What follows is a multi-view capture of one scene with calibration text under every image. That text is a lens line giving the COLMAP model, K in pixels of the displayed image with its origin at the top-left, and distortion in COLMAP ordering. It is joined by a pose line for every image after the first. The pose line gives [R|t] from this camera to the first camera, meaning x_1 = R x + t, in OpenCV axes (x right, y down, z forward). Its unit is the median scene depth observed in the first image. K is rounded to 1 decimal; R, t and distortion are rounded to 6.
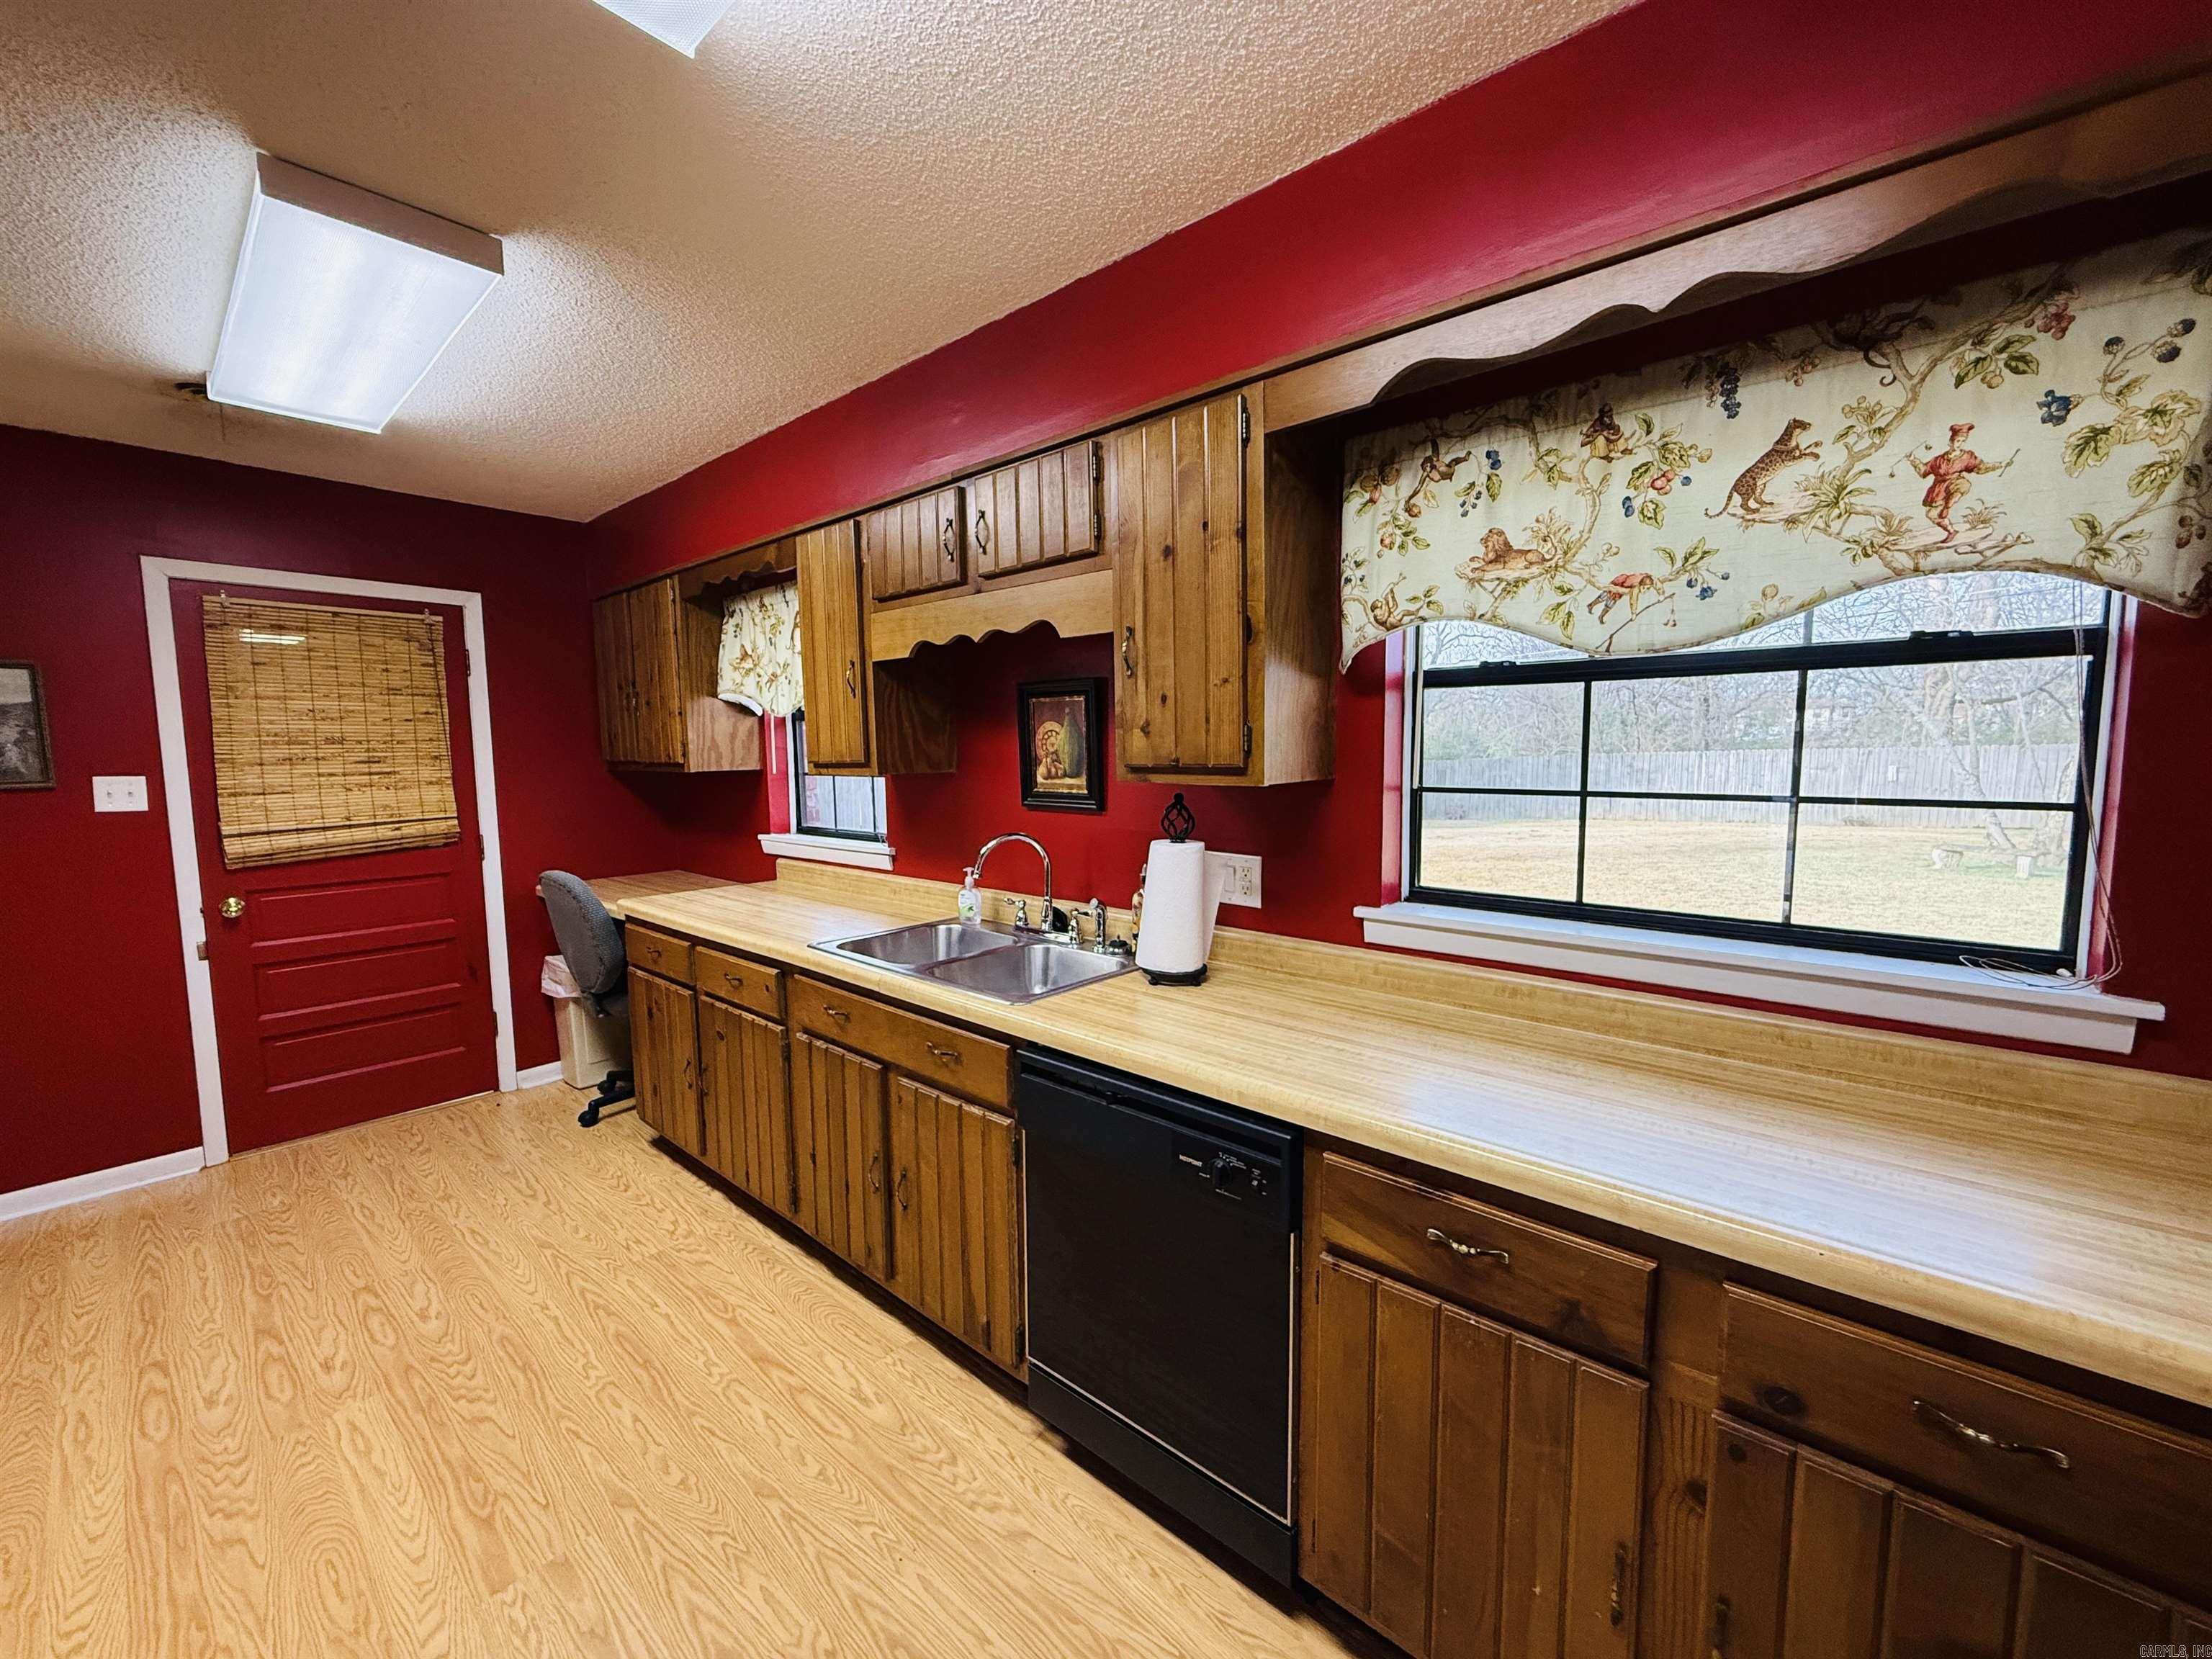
lens RADIAL K [[875.1, 0, 1102.7], [0, 875.1, 830.5], [0, 0, 1]] dist [-0.000668, 0.000276]
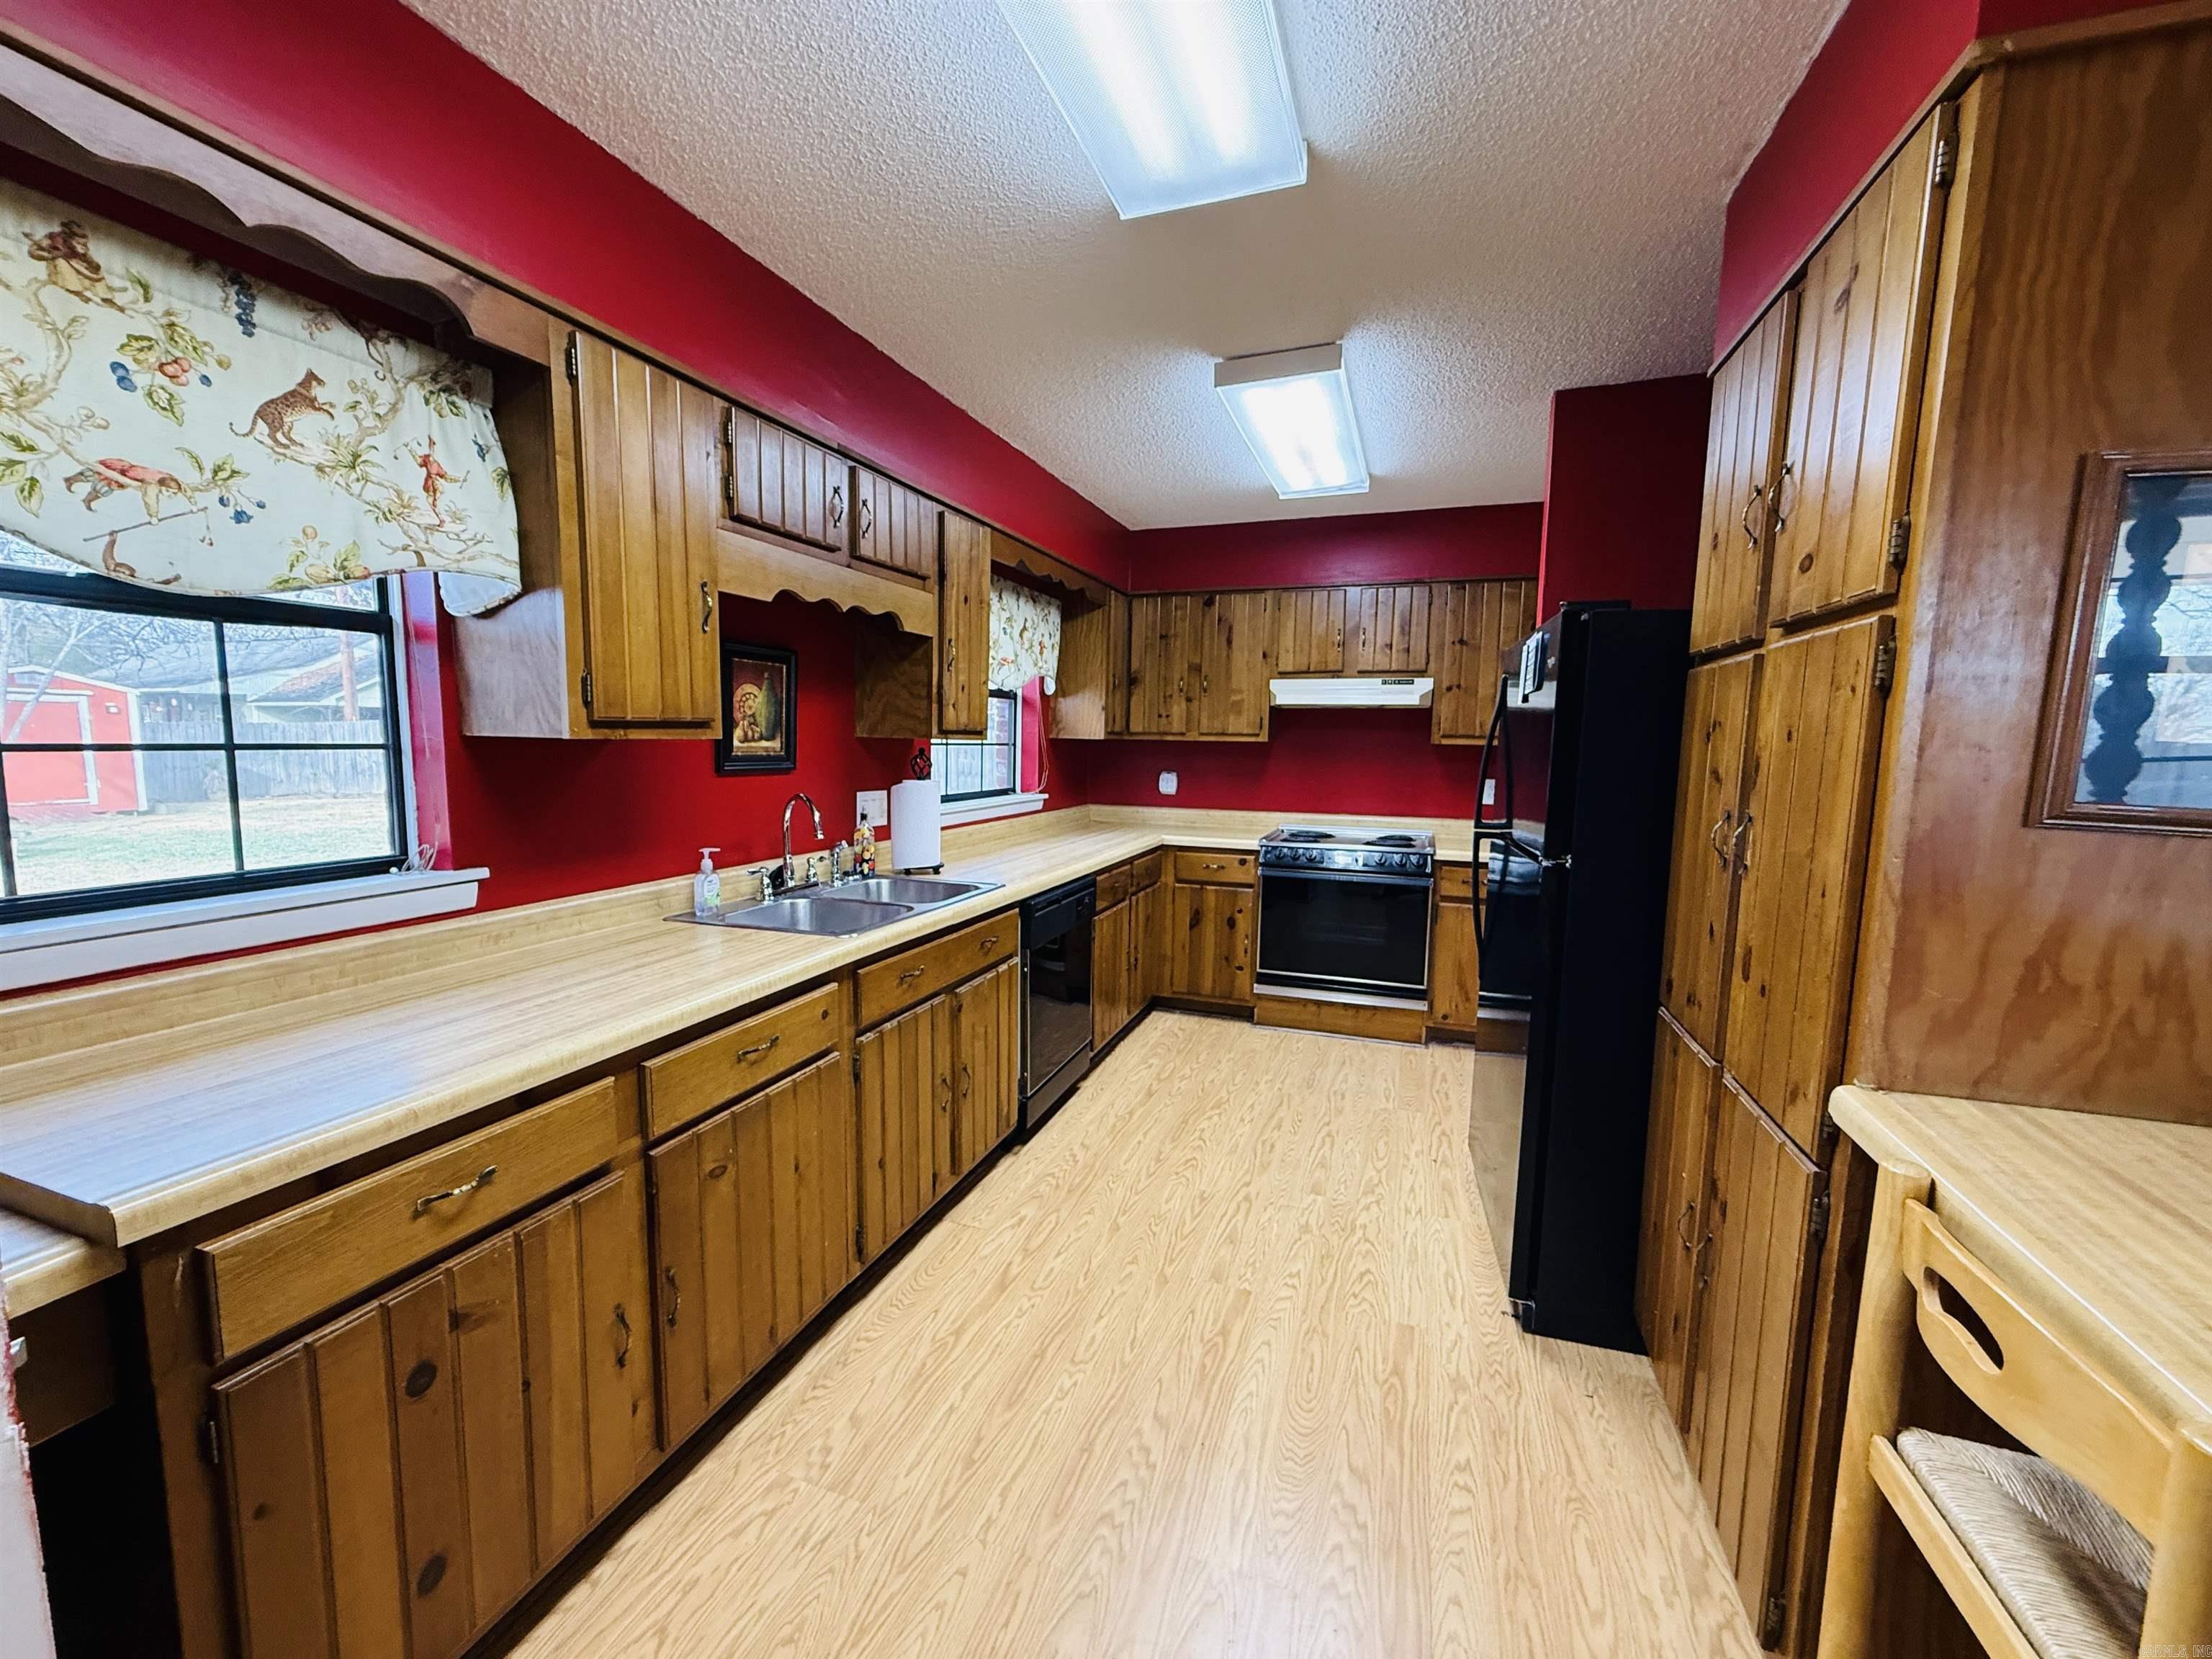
lens RADIAL K [[875.1, 0, 1102.7], [0, 875.1, 830.5], [0, 0, 1]] dist [-0.000668, 0.000276]
pose [[-0.367834, -0.096548, 0.924866, -1.627759], [0.074380, 0.988354, 0.132758, -0.089055], [-0.926912, 0.117625, -0.356369, 1.432705]]
